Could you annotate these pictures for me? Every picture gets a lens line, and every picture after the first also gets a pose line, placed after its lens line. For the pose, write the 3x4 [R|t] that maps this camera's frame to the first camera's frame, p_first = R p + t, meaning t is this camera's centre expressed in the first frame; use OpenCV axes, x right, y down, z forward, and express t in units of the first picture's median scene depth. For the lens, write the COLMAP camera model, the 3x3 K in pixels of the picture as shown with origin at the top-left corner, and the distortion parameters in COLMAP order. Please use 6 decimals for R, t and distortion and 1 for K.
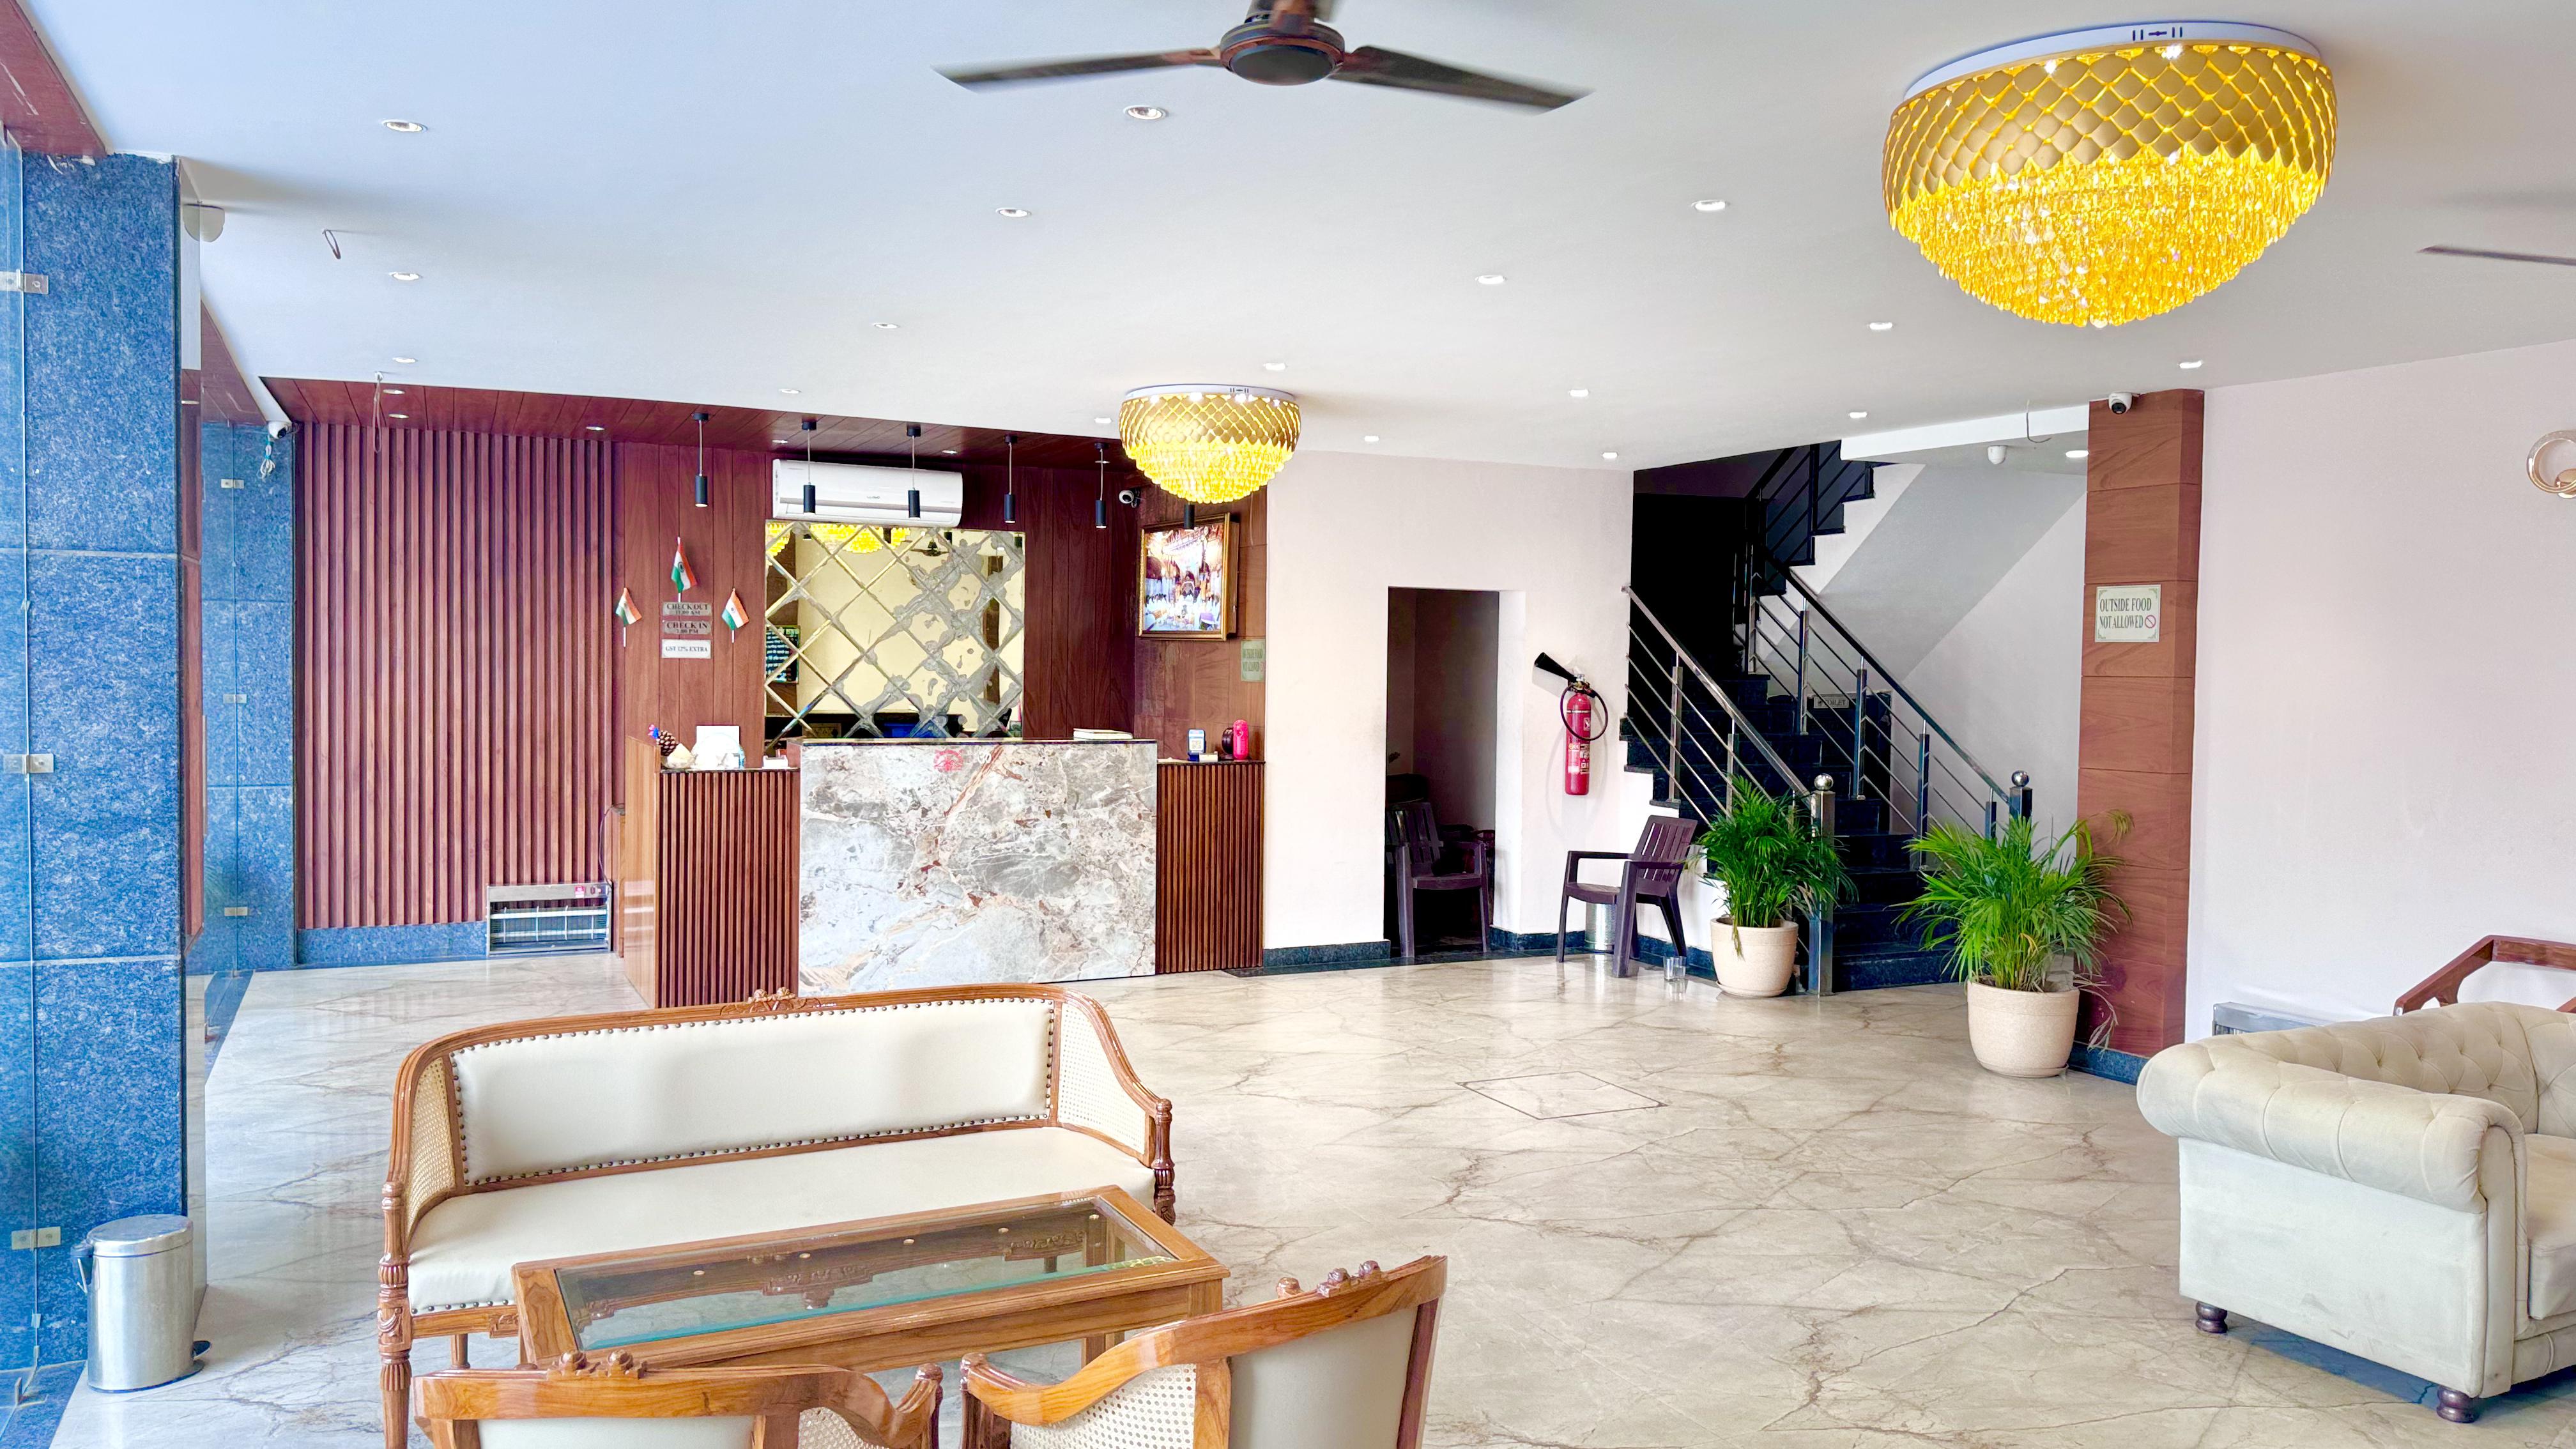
lens RADIAL K [[1760.4, 0, 1308.3], [0, 1760.4, 719.0], [0, 0, 1]] dist [0.038140, -0.020036]
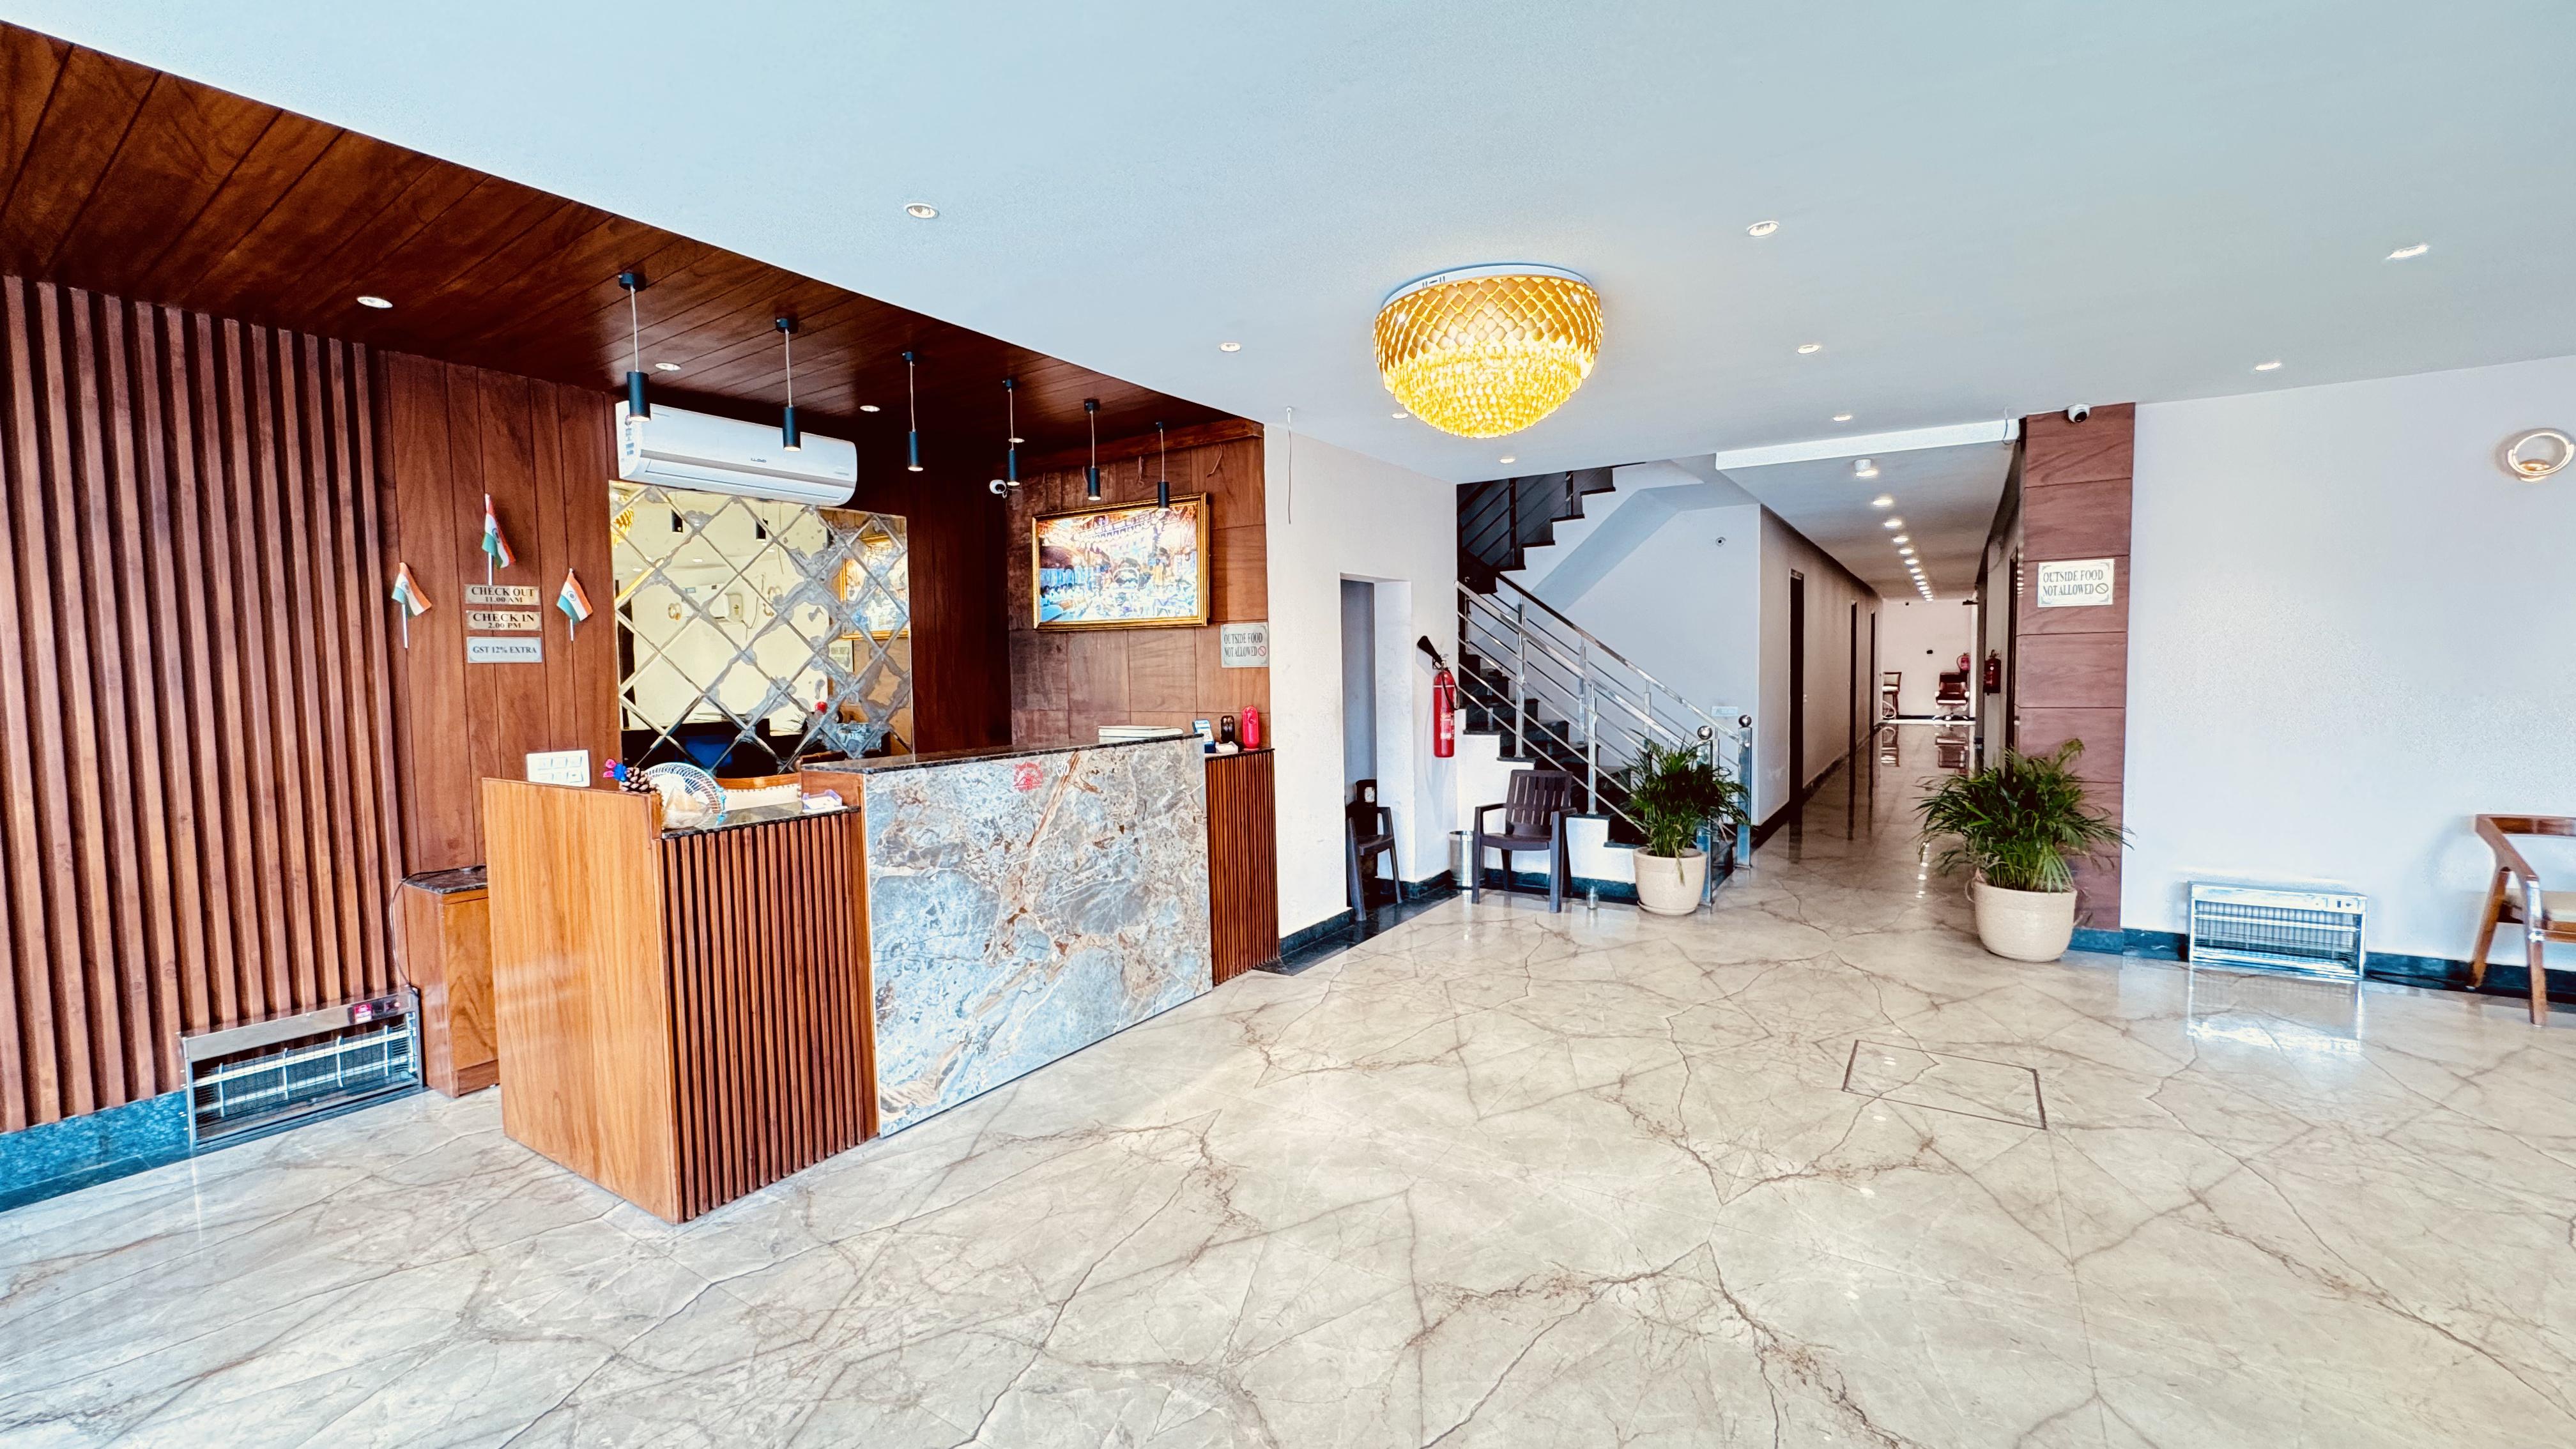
lens RADIAL K [[1019.9, 0, 1274.3], [0, 1019.9, 720.4], [0, 0, 1]] dist [-0.002502, 0.000101]
pose [[0.870524, -0.056896, 0.488827, -0.295303], [0.046894, 0.998365, 0.032691, -0.009708], [-0.489887, -0.005535, 0.871768, 0.499749]]
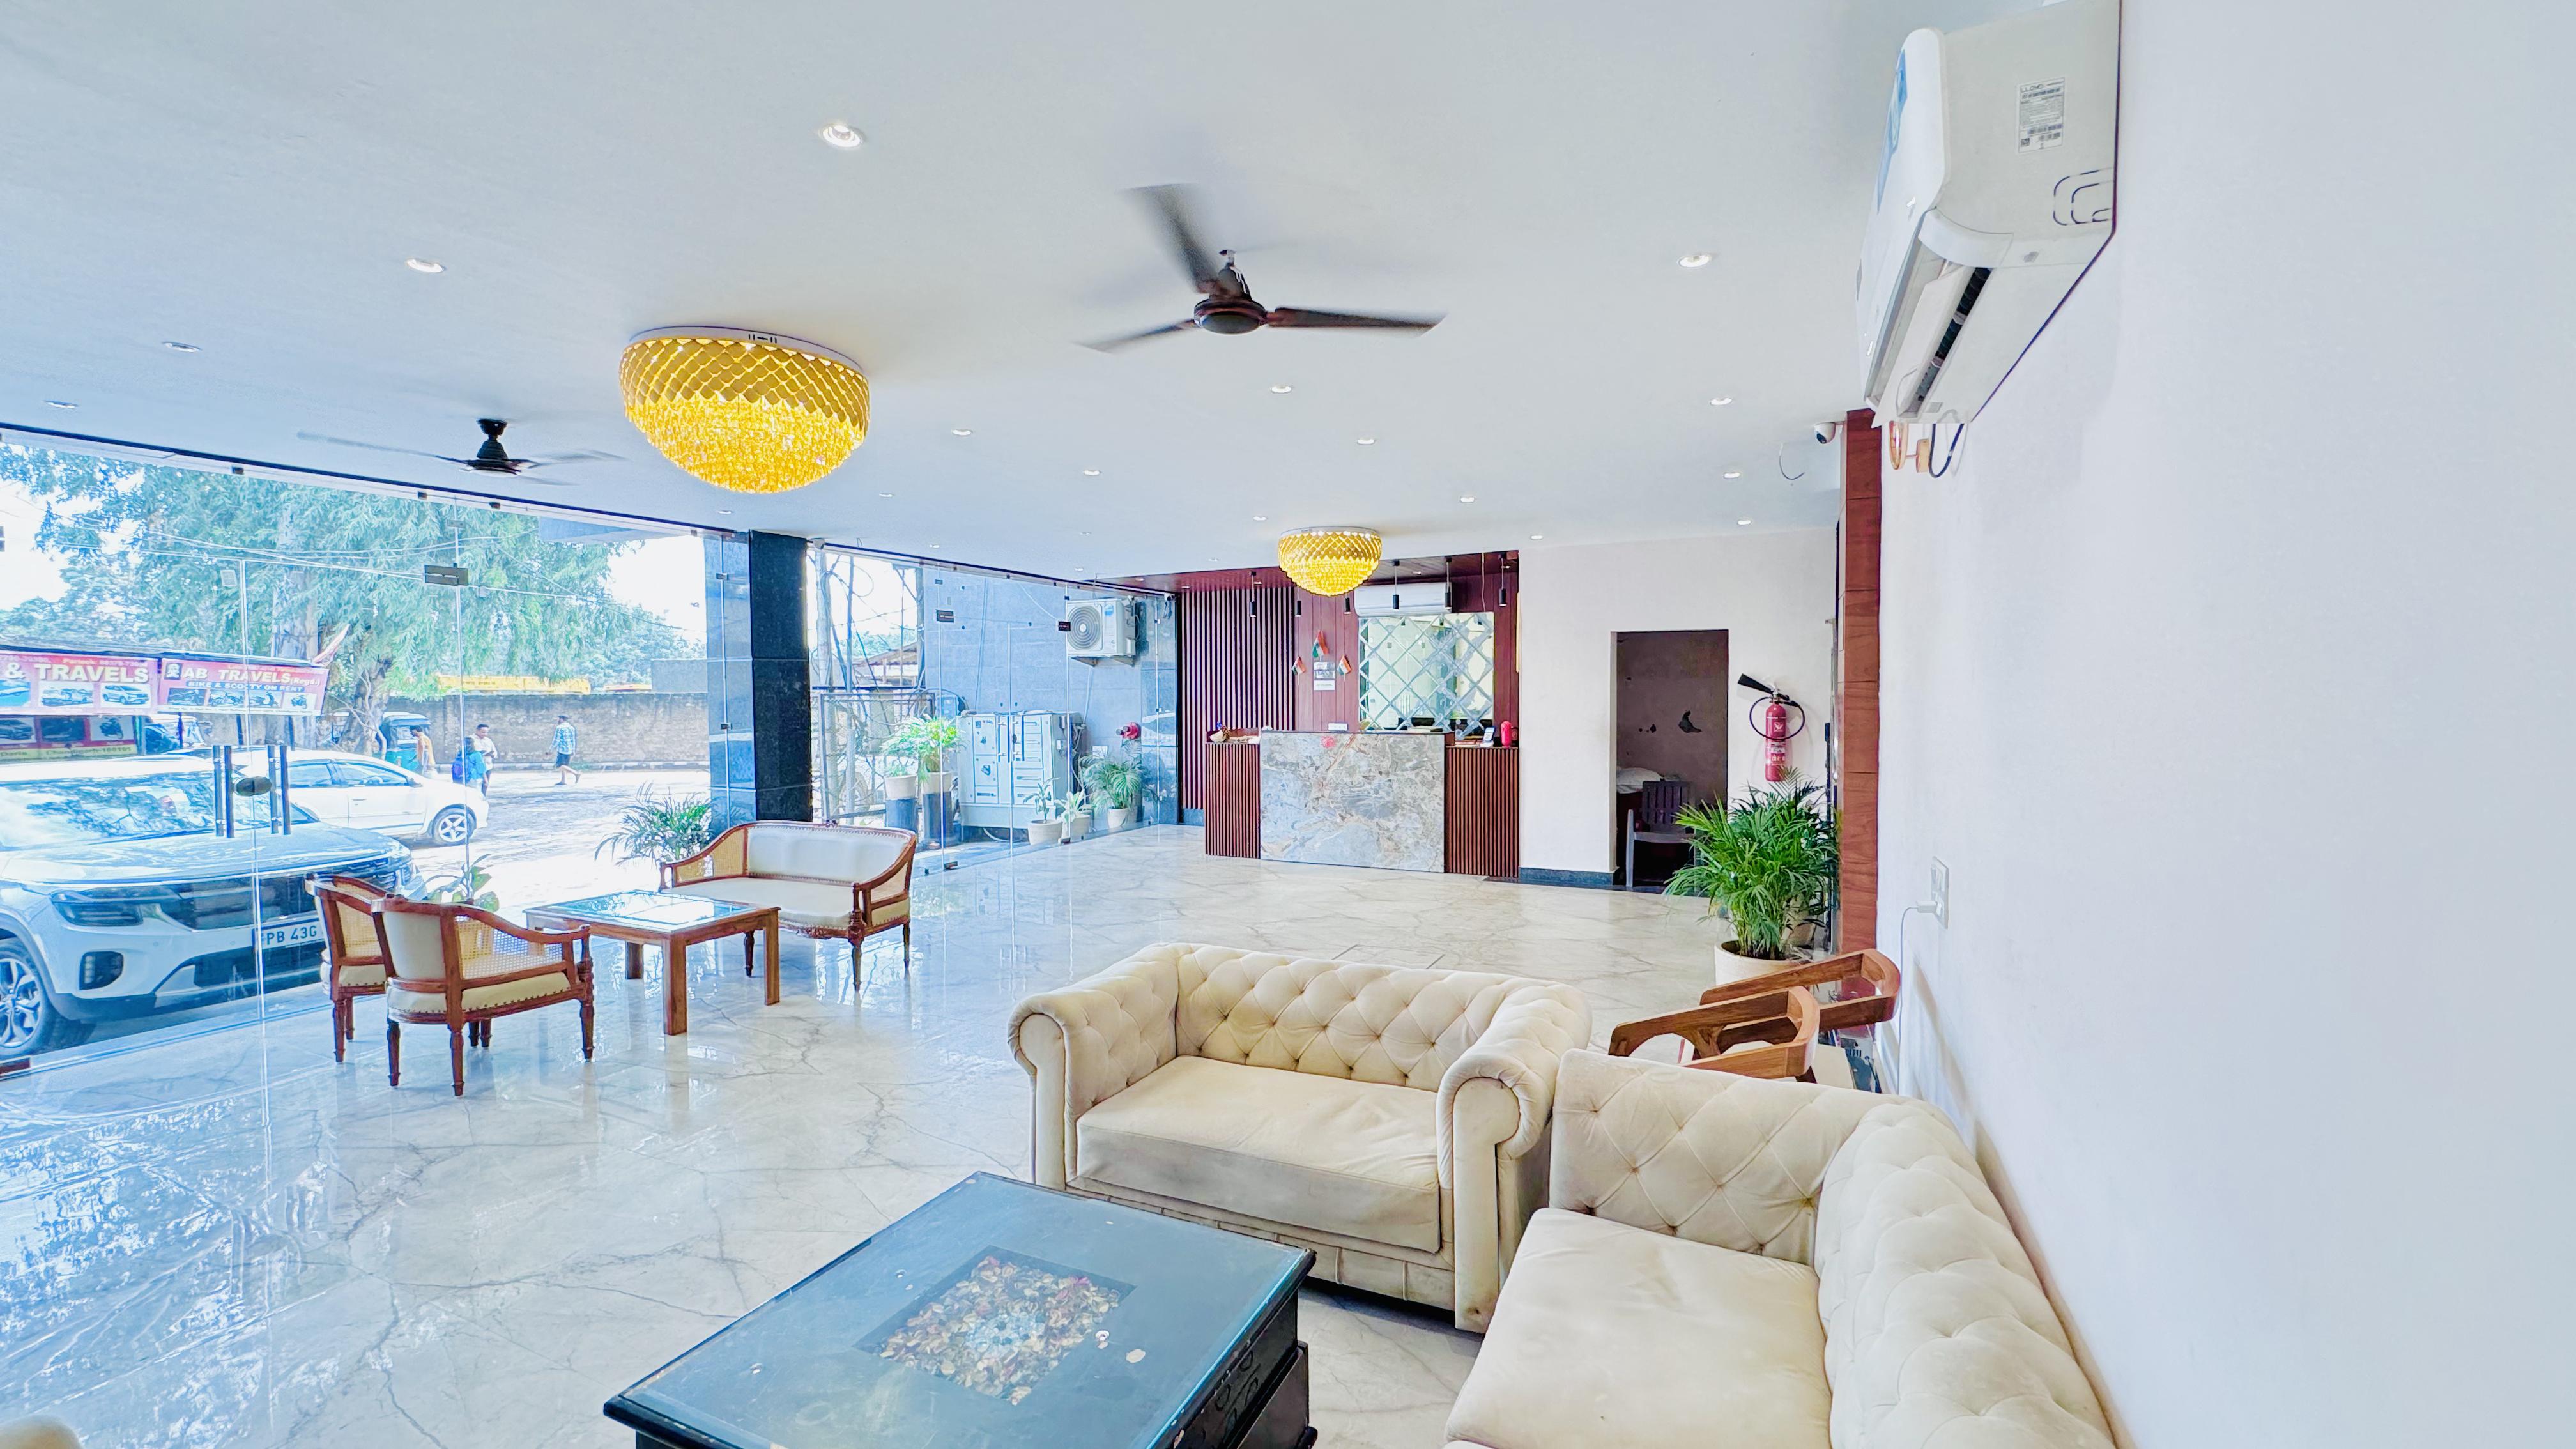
lens RADIAL K [[1019.9, 0, 1307.4], [0, 1019.9, 728.3], [0, 0, 1]] dist [-0.002502, 0.000101]
pose [[0.621841, 0.010975, -0.783067, 0.566285], [-0.010677, 0.999928, 0.005536, 0.003239], [0.783071, 0.004918, 0.621913, 0.278421]]
